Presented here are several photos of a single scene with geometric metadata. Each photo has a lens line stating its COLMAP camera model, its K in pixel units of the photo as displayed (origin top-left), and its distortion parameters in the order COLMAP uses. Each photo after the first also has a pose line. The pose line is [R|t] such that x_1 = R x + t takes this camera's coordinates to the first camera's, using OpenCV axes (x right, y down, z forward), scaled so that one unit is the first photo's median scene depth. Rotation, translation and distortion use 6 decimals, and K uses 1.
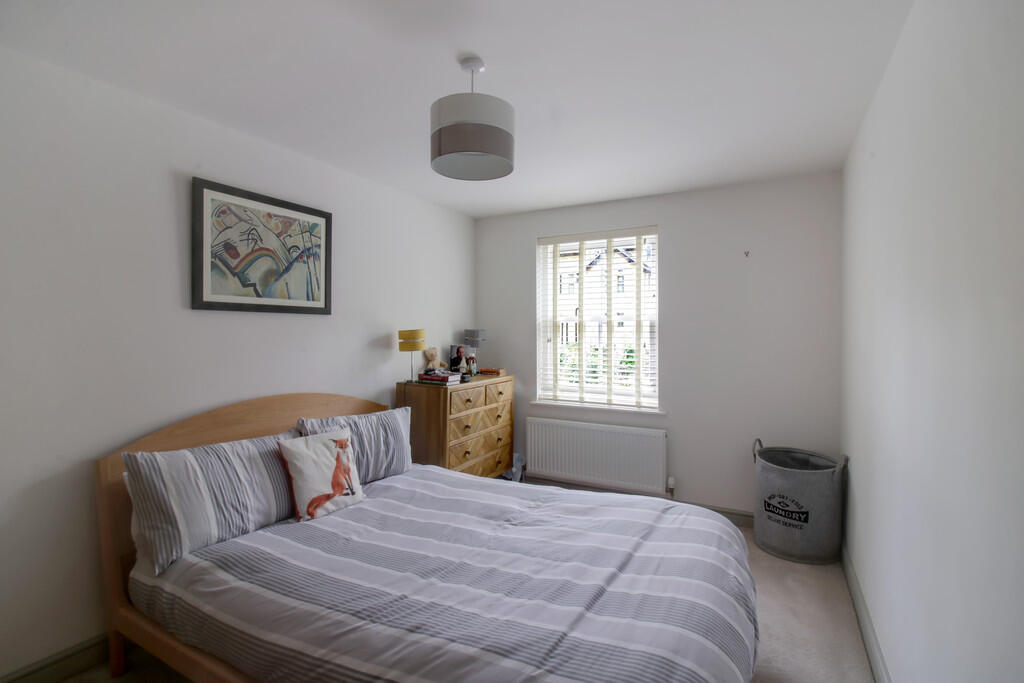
lens RADIAL K [[478.9, 0, 511.5], [0, 478.9, 336.7], [0, 0, 1]] dist [0.000134, -0.000001]
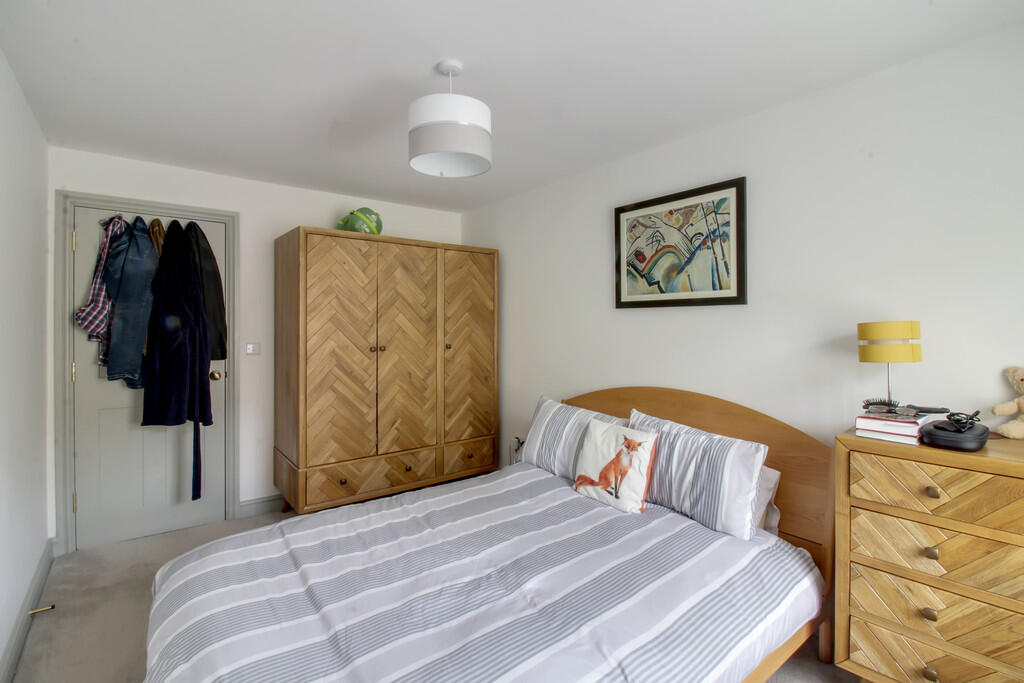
lens RADIAL K [[478.9, 0, 504.7], [0, 478.9, 323.5], [0, 0, 1]] dist [0.000134, -0.000001]
pose [[-0.399160, 0.002269, -0.916879, 0.579303], [-0.005064, 0.999976, 0.004679, -0.018058], [0.916867, 0.006510, -0.399139, 1.083161]]
